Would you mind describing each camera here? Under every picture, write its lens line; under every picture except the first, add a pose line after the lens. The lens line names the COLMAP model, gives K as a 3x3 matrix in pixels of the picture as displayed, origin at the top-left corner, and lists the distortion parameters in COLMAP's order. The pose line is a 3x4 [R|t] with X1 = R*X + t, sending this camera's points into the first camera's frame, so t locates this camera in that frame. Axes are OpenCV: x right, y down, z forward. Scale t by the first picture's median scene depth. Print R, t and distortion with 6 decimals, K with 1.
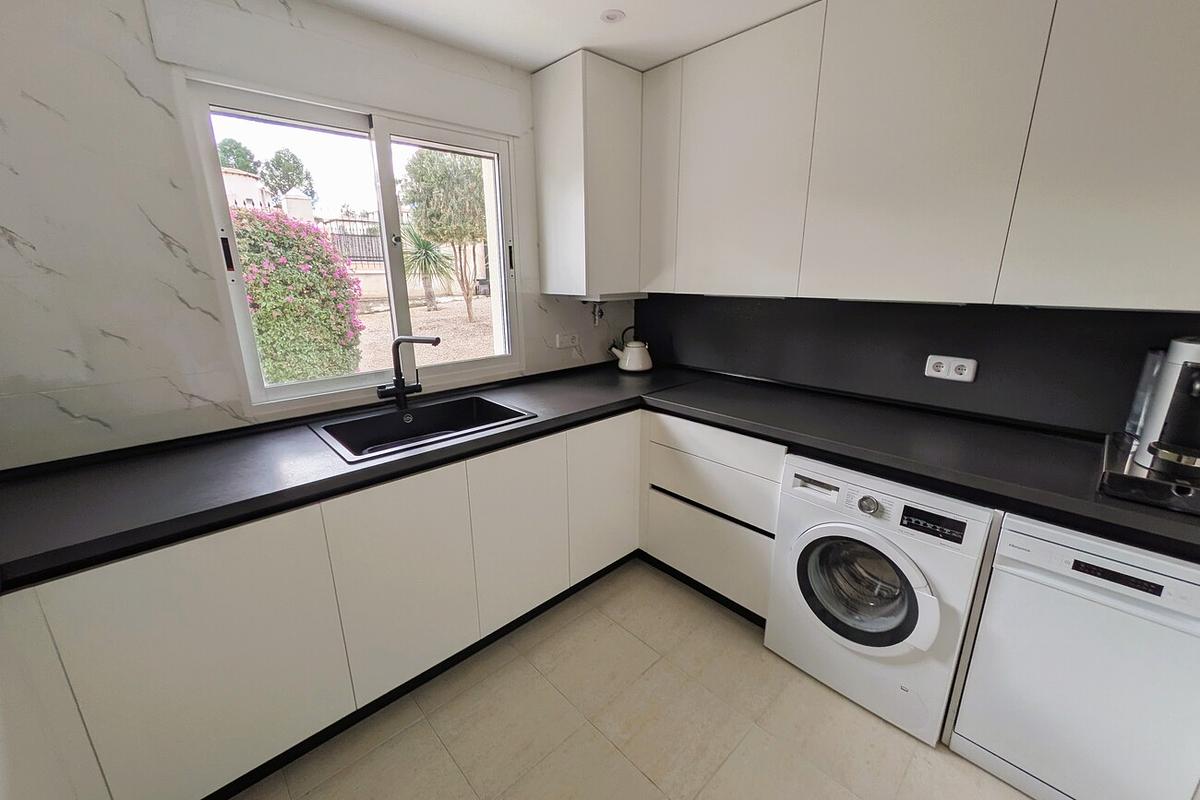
lens RADIAL K [[471.4, 0, 599.2], [0, 471.4, 401.3], [0, 0, 1]] dist [0.008026, -0.005176]
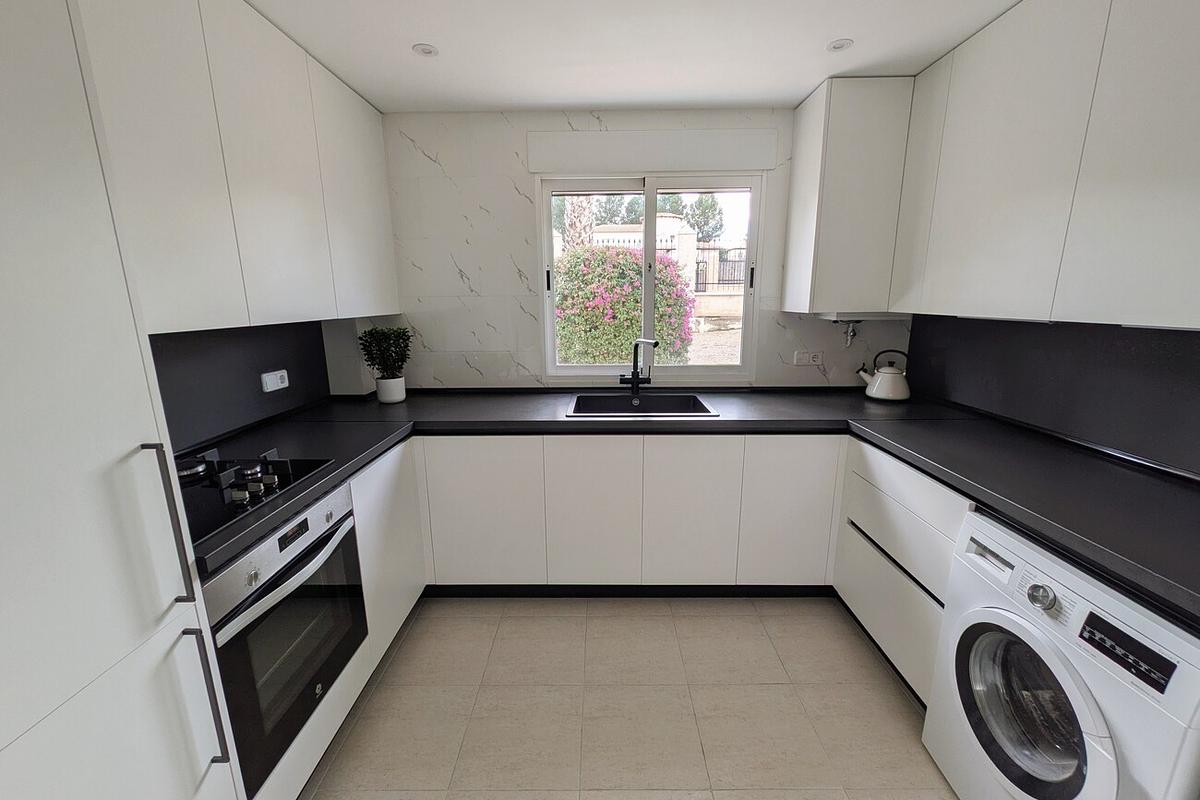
lens RADIAL K [[471.4, 0, 599.2], [0, 471.4, 401.3], [0, 0, 1]] dist [0.008026, -0.005176]
pose [[0.725964, 0.151397, -0.670862, 0.358191], [-0.180431, 0.983227, 0.026639, 0.015985], [0.663642, 0.101705, 0.741104, -0.030304]]
